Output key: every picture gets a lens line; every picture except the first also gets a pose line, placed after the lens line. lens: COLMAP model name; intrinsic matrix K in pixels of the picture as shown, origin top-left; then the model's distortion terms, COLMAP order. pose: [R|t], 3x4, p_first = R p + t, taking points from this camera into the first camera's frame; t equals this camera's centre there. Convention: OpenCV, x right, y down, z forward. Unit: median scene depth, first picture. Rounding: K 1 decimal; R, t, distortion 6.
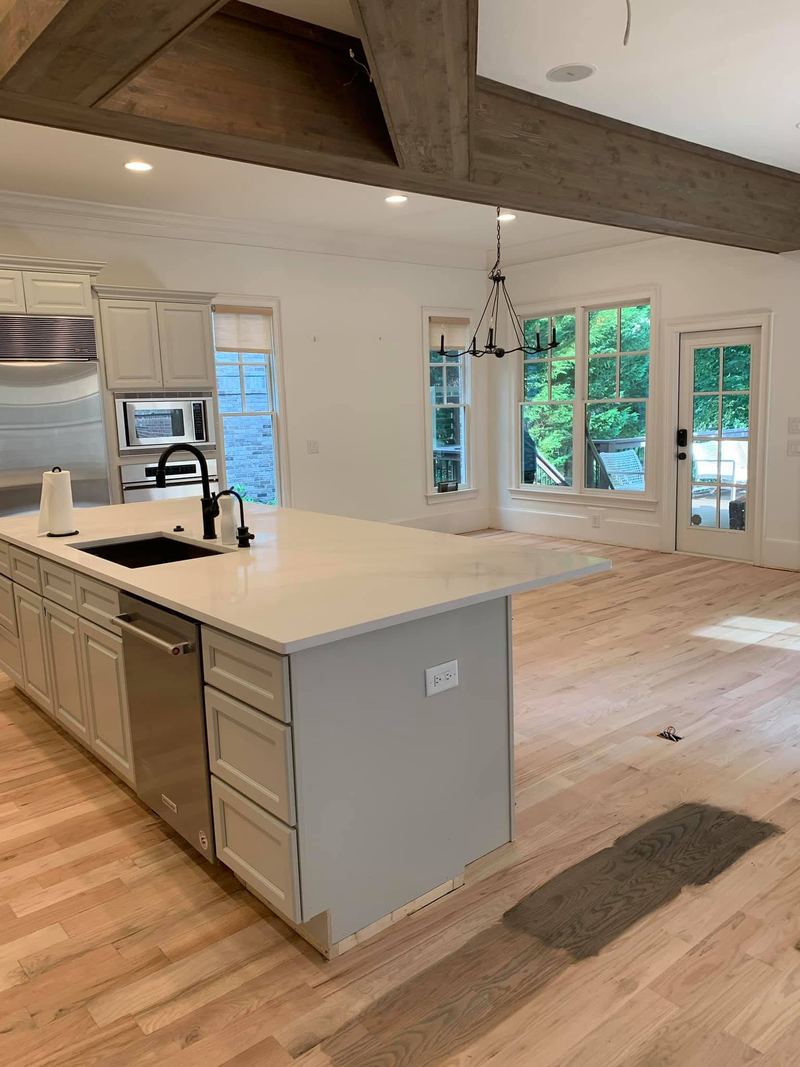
lens RADIAL K [[824.3, 0, 400.0], [0, 824.3, 533.5], [0, 0, 1]] dist [0.025315, -0.006689]
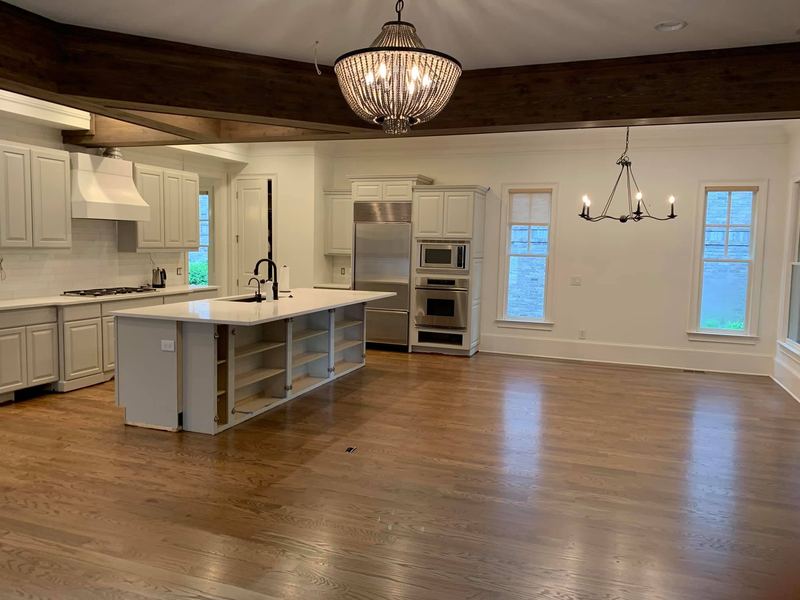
lens RADIAL K [[618.1, 0, 400.0], [0, 618.1, 300.0], [0, 0, 1]] dist [0.025315, -0.006689]
pose [[0.483568, 0.122041, -0.866757, 0.970941], [-0.179580, 0.983001, 0.038220, -0.083104], [0.856687, 0.137170, 0.497264, 0.281617]]
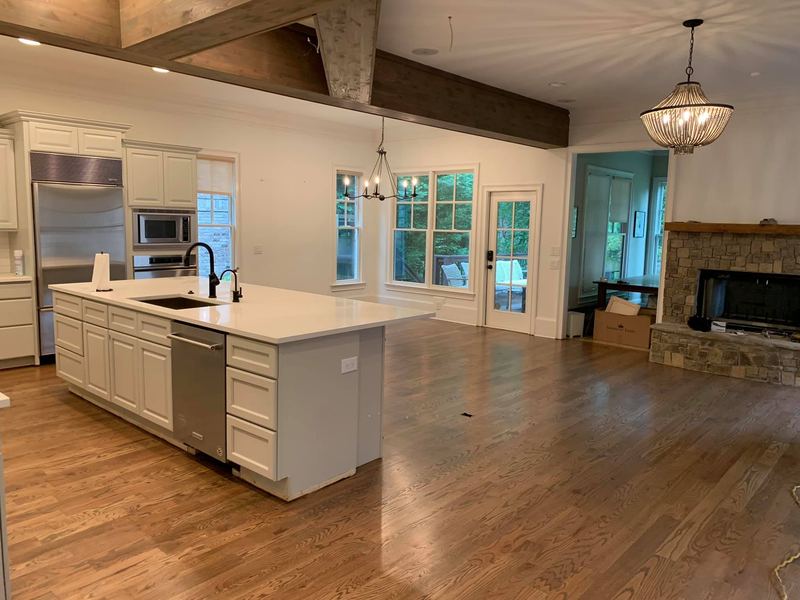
lens RADIAL K [[618.1, 0, 400.0], [0, 618.1, 300.0], [0, 0, 1]] dist [0.025315, -0.006689]
pose [[0.987050, 0.035868, 0.156352, -0.030400], [-0.030247, 0.998813, -0.038185, 0.031999], [-0.157536, 0.032961, 0.986963, -0.227864]]
